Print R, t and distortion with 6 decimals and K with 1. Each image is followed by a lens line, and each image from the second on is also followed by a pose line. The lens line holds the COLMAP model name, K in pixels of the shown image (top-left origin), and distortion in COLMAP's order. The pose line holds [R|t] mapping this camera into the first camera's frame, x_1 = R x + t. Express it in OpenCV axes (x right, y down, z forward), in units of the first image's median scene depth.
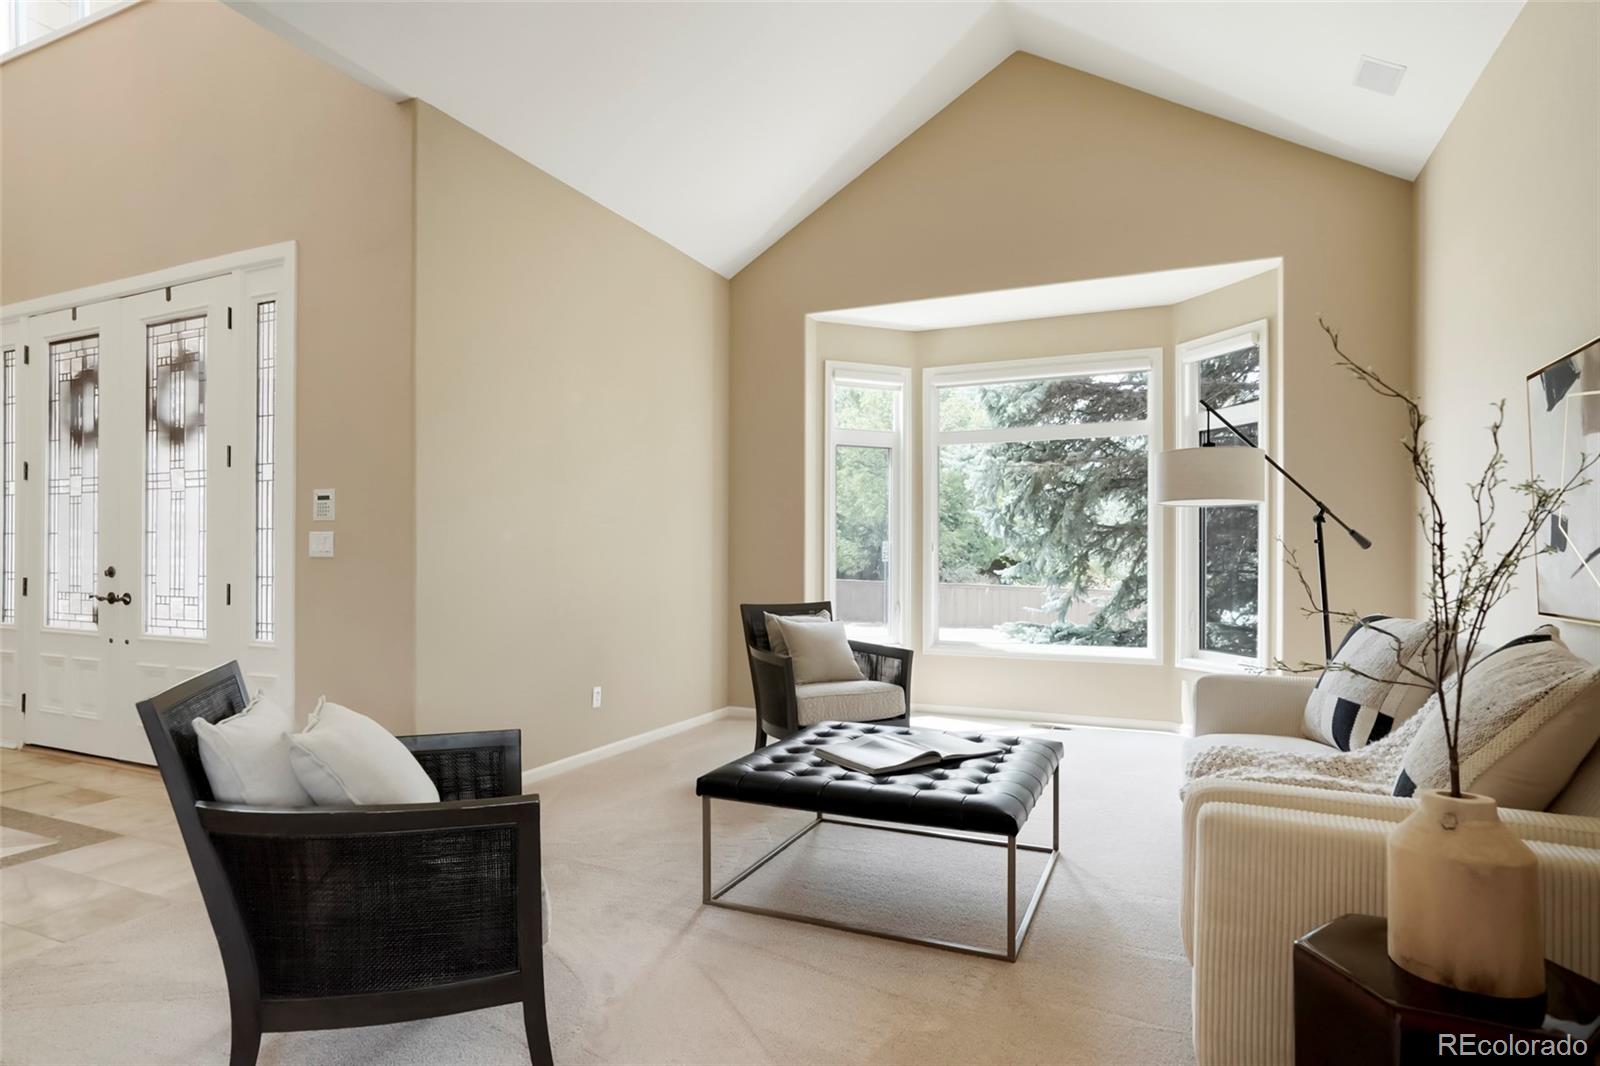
lens RADIAL K [[875.0, 0, 797.3], [0, 875.0, 550.6], [0, 0, 1]] dist [-0.011238, 0.001779]
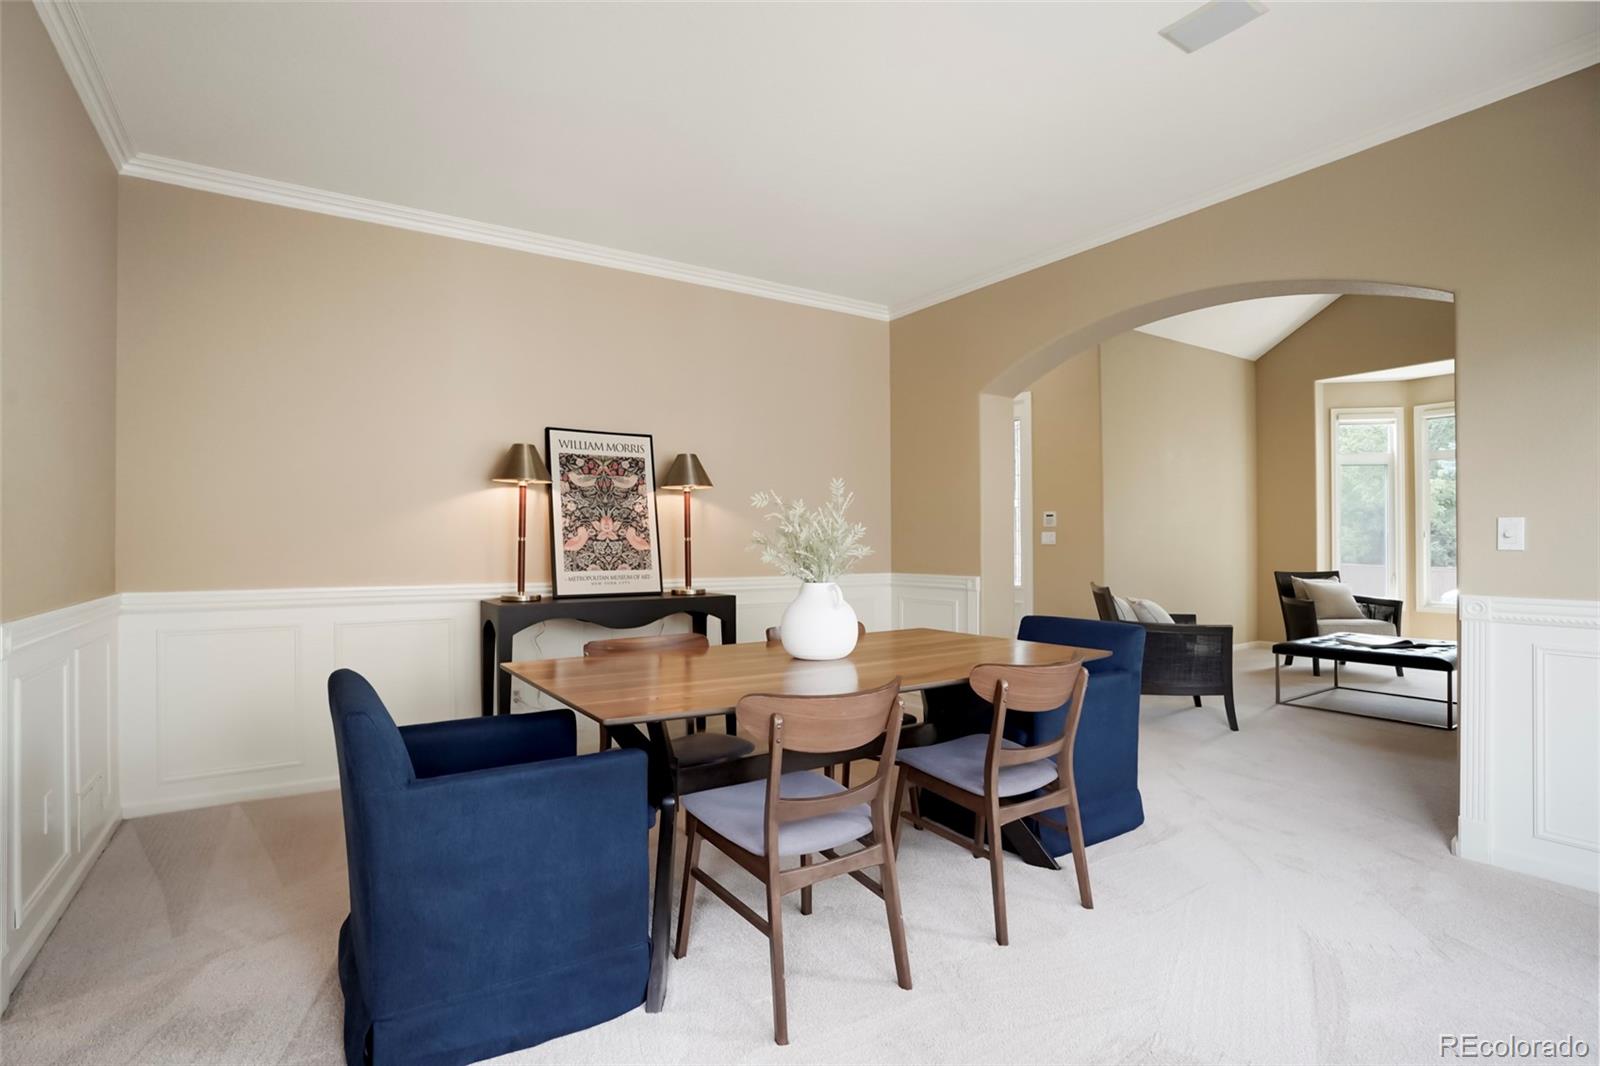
lens RADIAL K [[788.8, 0, 793.3], [0, 788.8, 546.0], [0, 0, 1]] dist [-0.038742, 0.010789]
pose [[0.848350, -0.007465, -0.529384, -0.057166], [0.011876, 0.999917, 0.004931, -0.003975], [0.529303, -0.010470, 0.848368, -0.722162]]
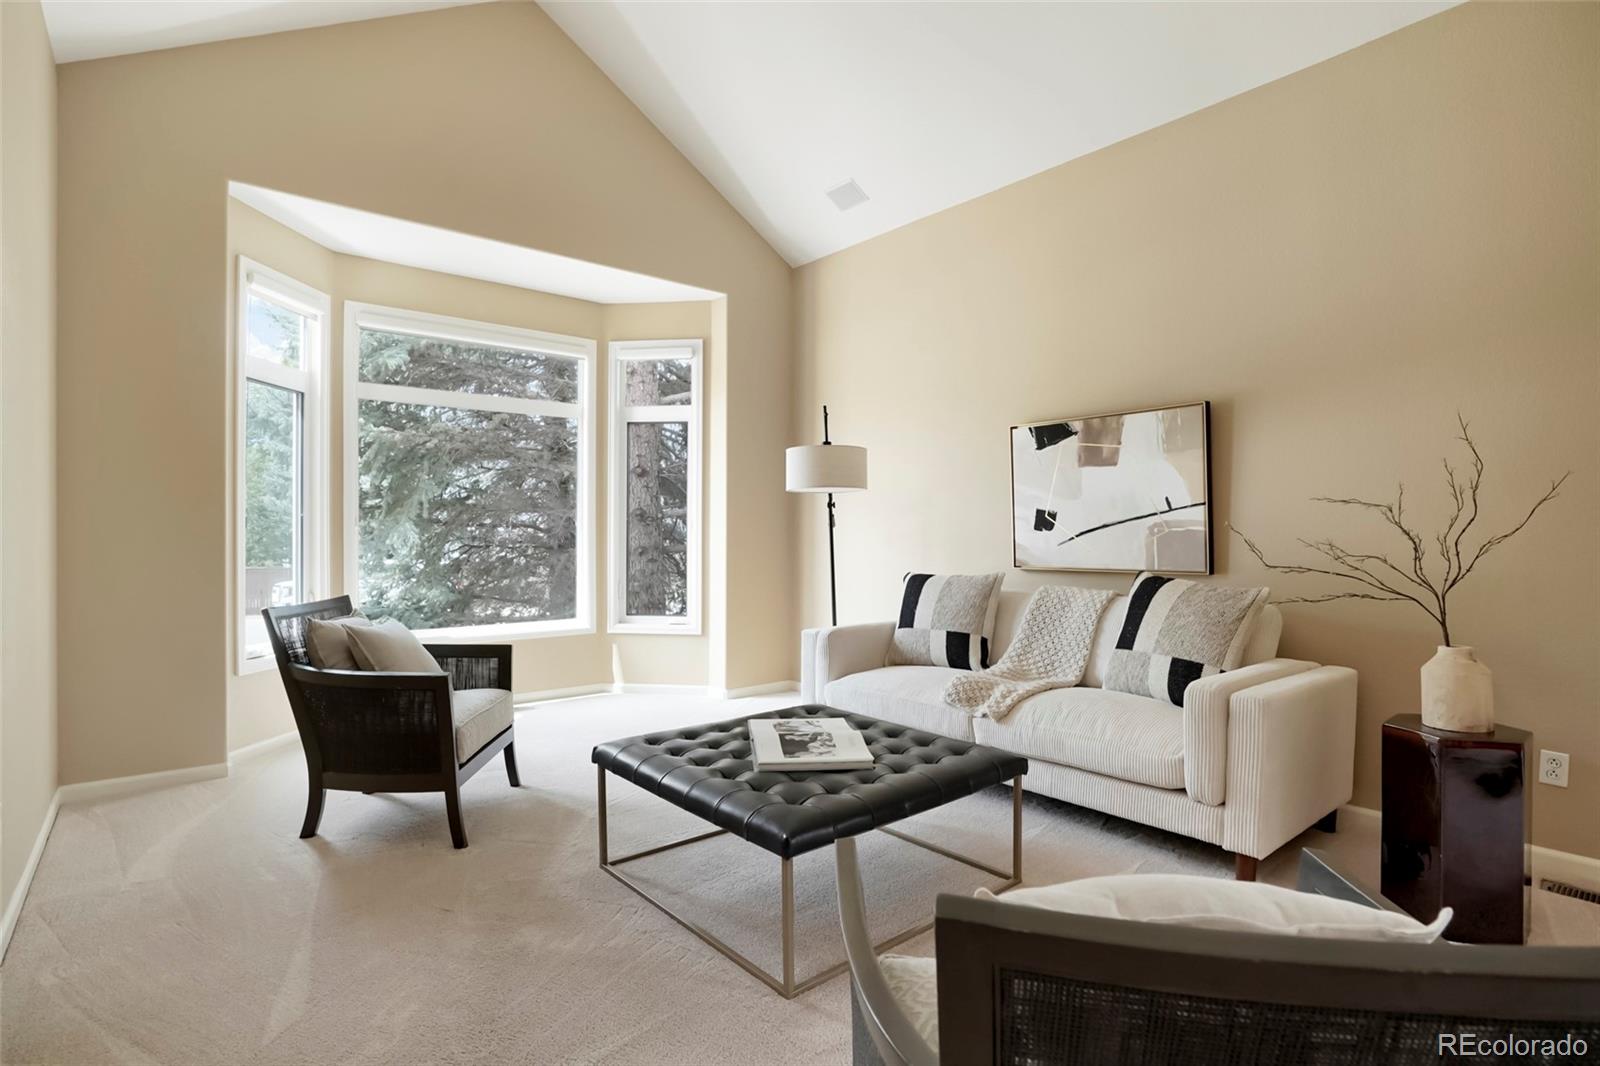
lens RADIAL K [[788.8, 0, 794.5], [0, 788.8, 526.0], [0, 0, 1]] dist [-0.038742, 0.010789]
pose [[0.442599, 0.004404, 0.896709, -0.397434], [-0.006459, 0.999978, -0.001723, -0.001522], [-0.896696, -0.005029, 0.442617, 0.390751]]
